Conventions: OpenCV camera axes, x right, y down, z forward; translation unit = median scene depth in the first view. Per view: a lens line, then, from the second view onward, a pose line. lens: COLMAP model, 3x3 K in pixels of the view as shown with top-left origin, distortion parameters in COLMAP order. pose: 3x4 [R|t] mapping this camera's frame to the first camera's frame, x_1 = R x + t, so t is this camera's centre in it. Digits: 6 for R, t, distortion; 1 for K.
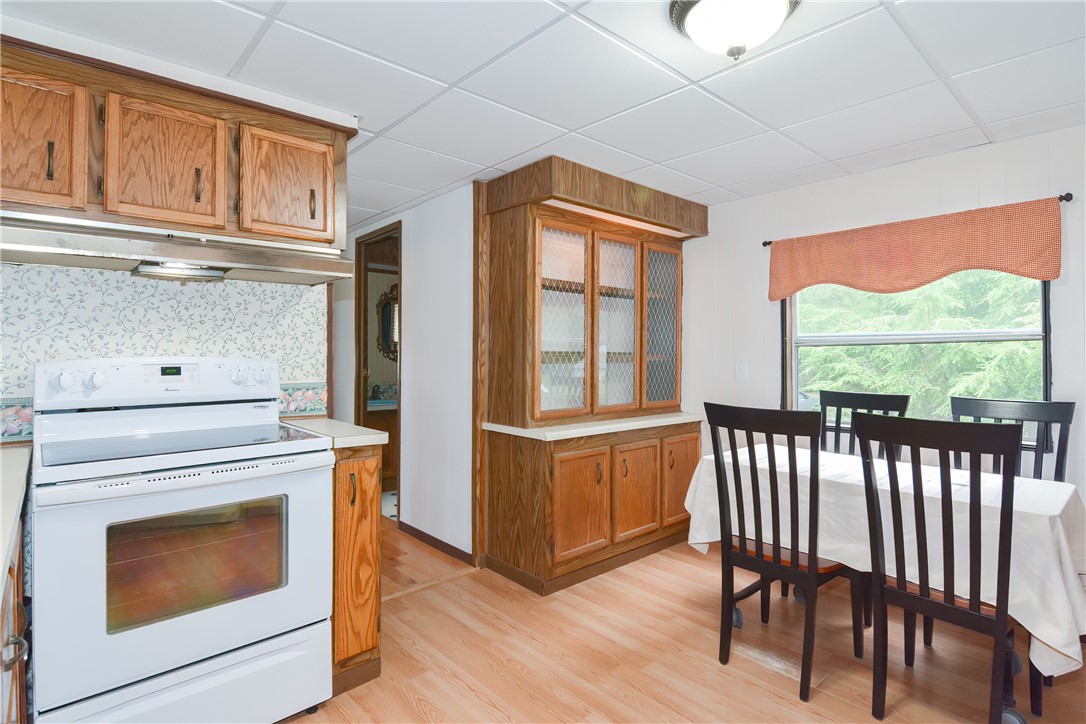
lens RADIAL K [[533.9, 0, 539.2], [0, 533.9, 346.8], [0, 0, 1]] dist [-0.004293, -0.008749]
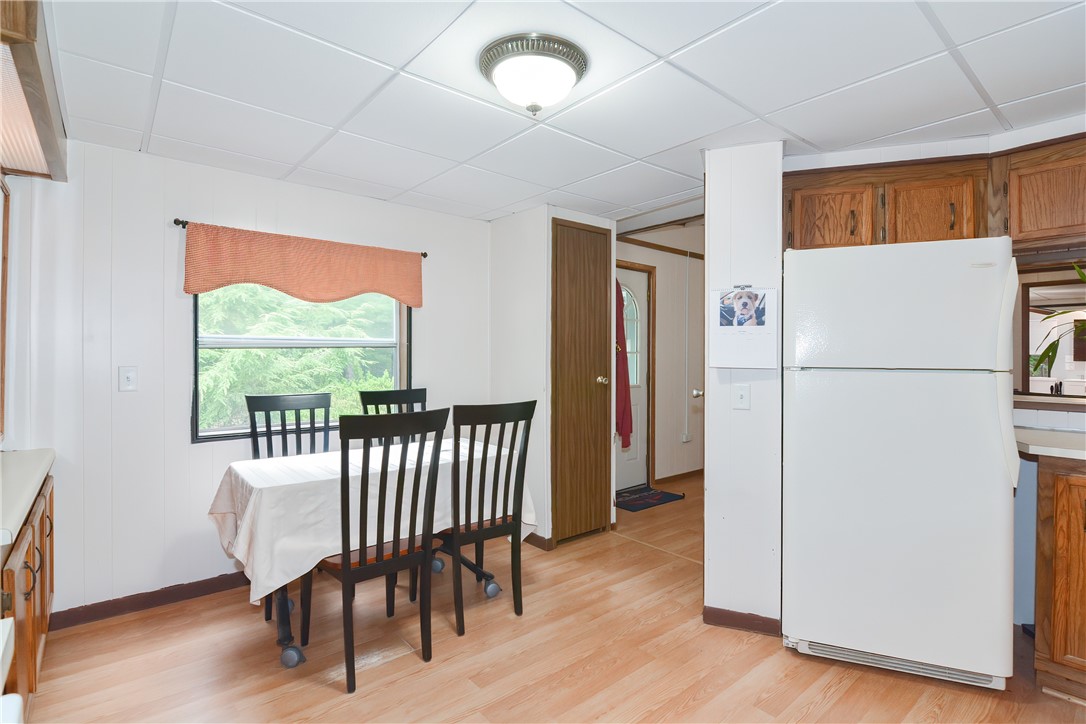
lens RADIAL K [[533.9, 0, 543.3], [0, 533.9, 359.5], [0, 0, 1]] dist [-0.004293, -0.008749]
pose [[0.037060, -0.004870, 0.999301, -0.515190], [-0.017134, 0.999838, 0.005508, 0.004447], [-0.999166, -0.017326, 0.036970, 0.583948]]
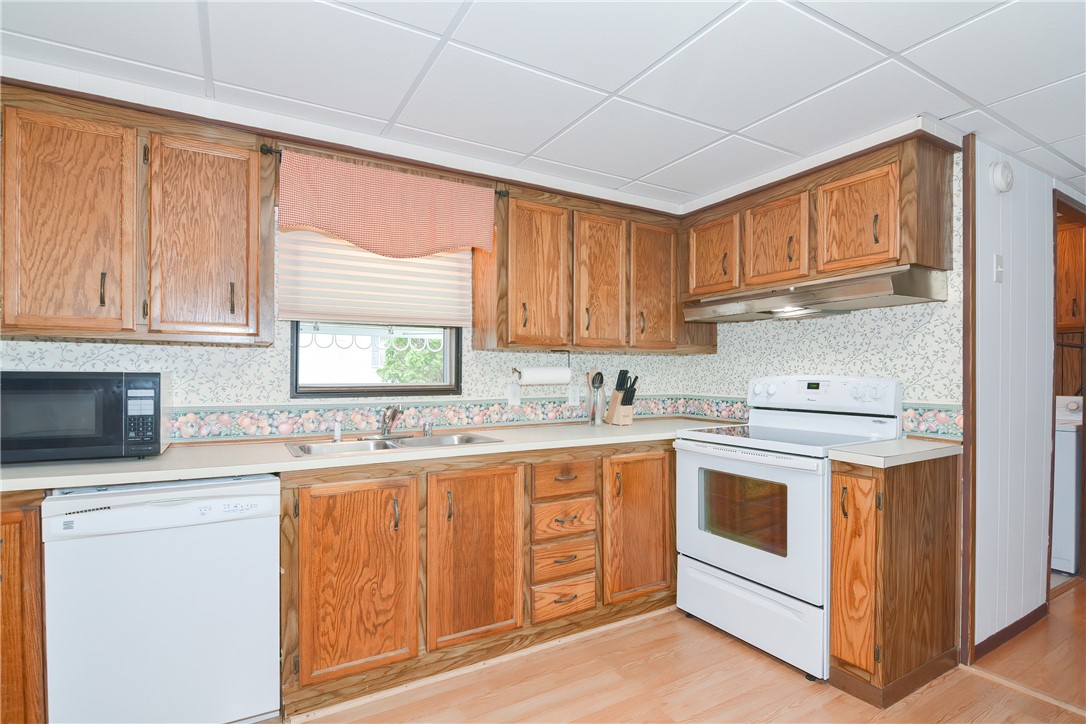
lens RADIAL K [[533.9, 0, 544.6], [0, 533.9, 374.4], [0, 0, 1]] dist [-0.004293, -0.008749]
pose [[-0.199031, 0.002911, -0.979989, 0.722412], [0.009741, 0.999952, 0.000992, 0.007855], [0.979945, -0.009348, -0.199050, 0.574650]]
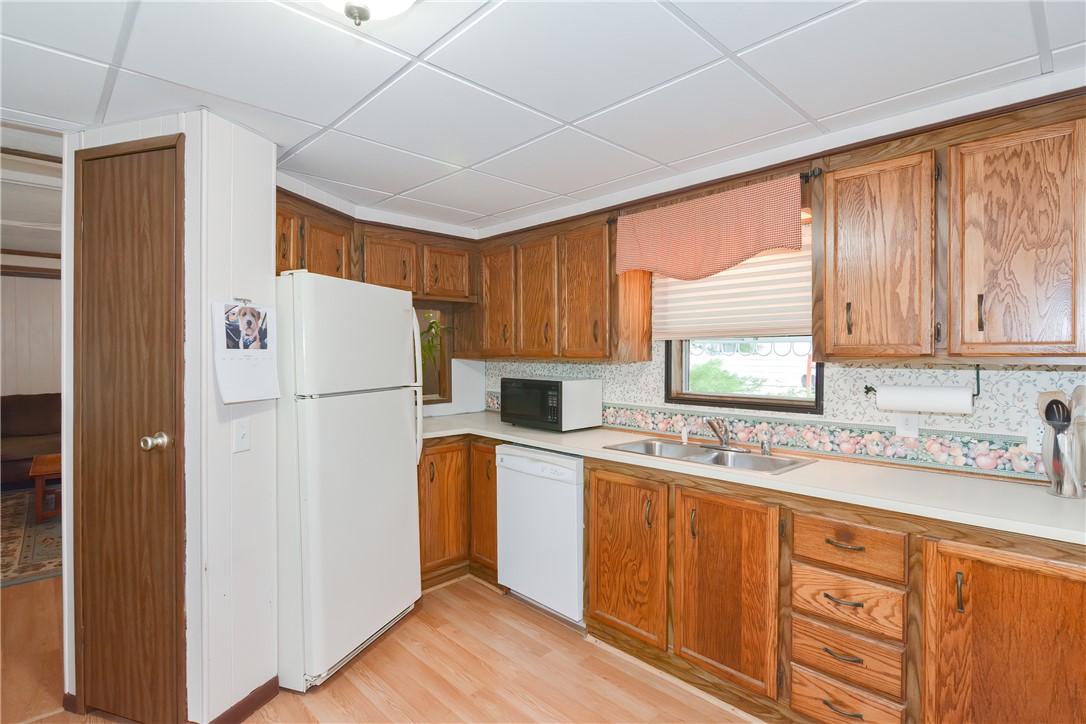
lens RADIAL K [[533.9, 0, 544.9], [0, 533.9, 356.4], [0, 0, 1]] dist [-0.004293, -0.008749]
pose [[-0.999549, -0.002459, -0.029941, 0.138607], [-0.002140, 0.999941, -0.010670, -0.045827], [0.029965, -0.010601, -0.999495, 1.152112]]
